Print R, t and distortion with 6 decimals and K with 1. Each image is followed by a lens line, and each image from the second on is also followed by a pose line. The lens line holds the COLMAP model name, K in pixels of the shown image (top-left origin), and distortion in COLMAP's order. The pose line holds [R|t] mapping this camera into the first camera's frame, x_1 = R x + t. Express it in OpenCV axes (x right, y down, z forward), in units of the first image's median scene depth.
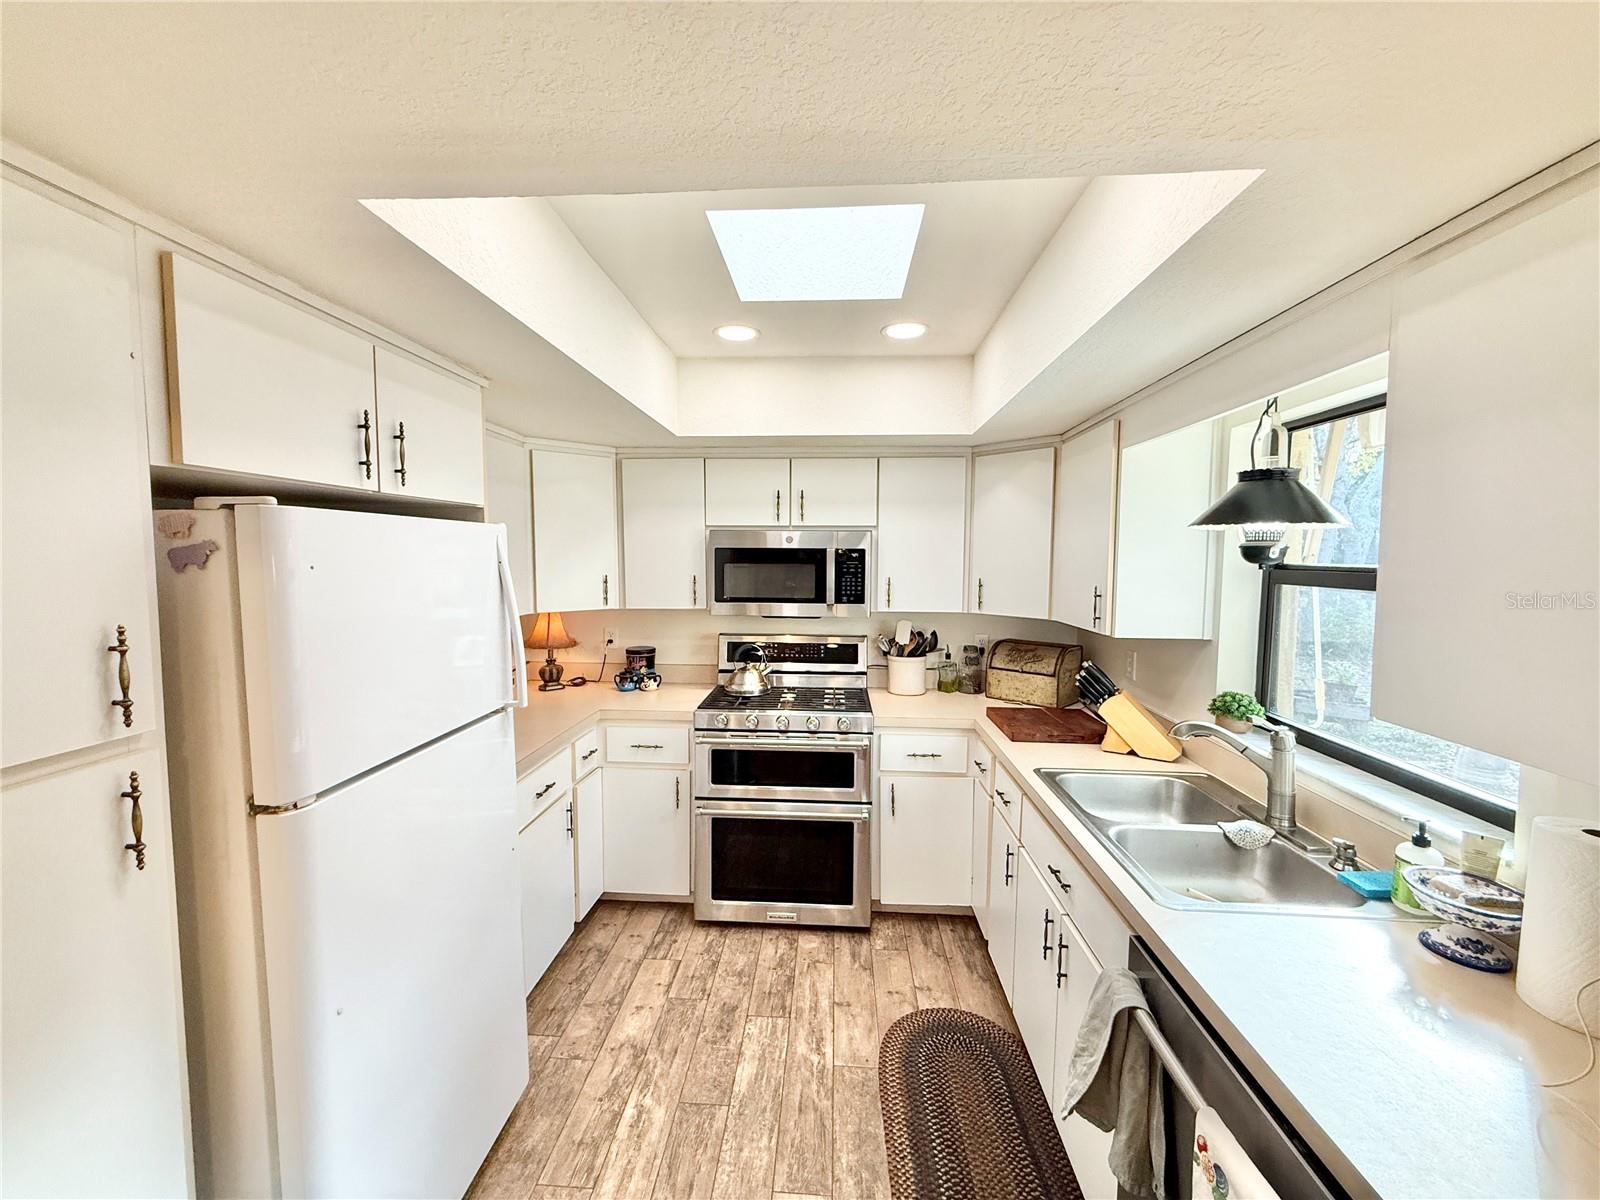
lens RADIAL K [[636.8, 0, 795.8], [0, 636.8, 601.6], [0, 0, 1]] dist [-0.002075, -0.000303]
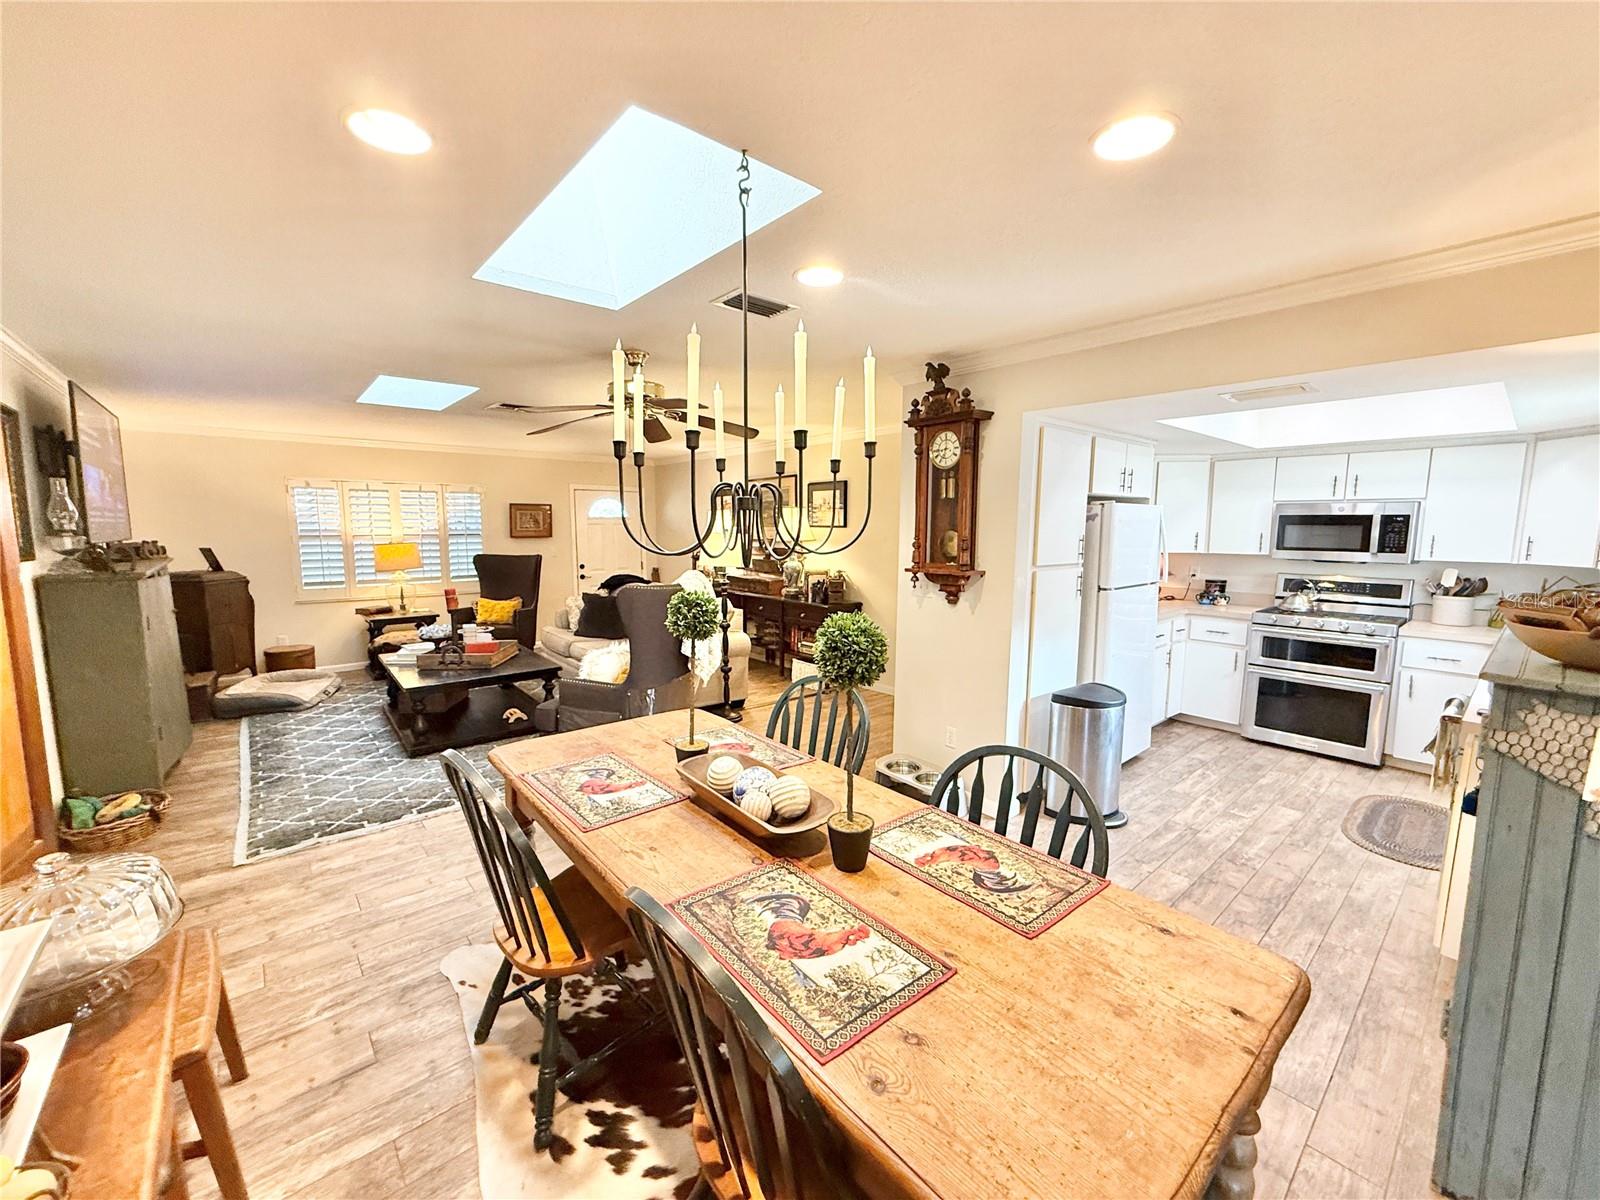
lens RADIAL K [[636.8, 0, 795.8], [0, 636.8, 601.6], [0, 0, 1]] dist [-0.002075, -0.000303]
pose [[0.697706, 0.084302, -0.711407, 0.175377], [-0.054691, 0.996422, 0.064439, 0.092982], [0.714294, -0.006052, 0.699820, -0.954183]]
